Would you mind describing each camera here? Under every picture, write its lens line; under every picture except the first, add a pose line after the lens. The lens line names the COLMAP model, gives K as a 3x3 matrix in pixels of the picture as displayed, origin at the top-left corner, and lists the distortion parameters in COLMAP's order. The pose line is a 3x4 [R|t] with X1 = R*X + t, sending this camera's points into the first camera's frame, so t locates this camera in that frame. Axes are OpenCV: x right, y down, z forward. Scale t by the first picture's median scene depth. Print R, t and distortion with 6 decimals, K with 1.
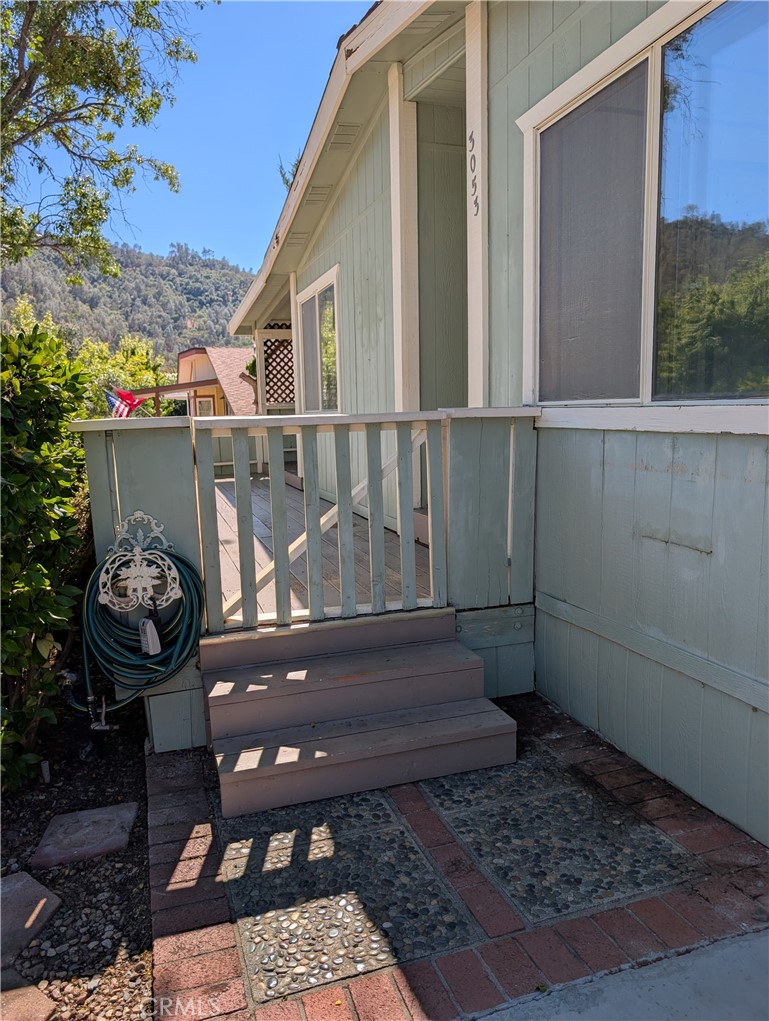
lens RADIAL K [[728.3, 0, 384.5], [0, 728.3, 510.5], [0, 0, 1]] dist [-0.013803, -0.008082]
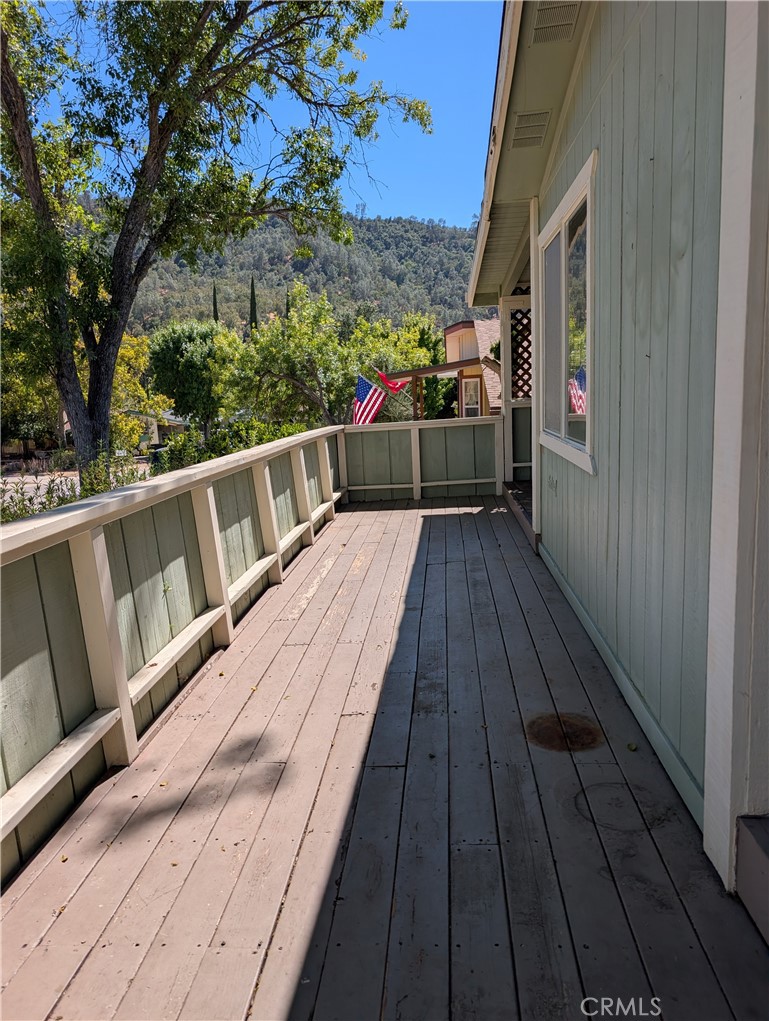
lens RADIAL K [[728.3, 0, 384.5], [0, 728.3, 510.5], [0, 0, 1]] dist [-0.013803, -0.008082]
pose [[0.921927, 0.043084, -0.384960, 0.001512], [-0.026504, 0.998482, 0.048274, -0.053876], [0.386456, -0.034302, 0.921670, 0.221156]]
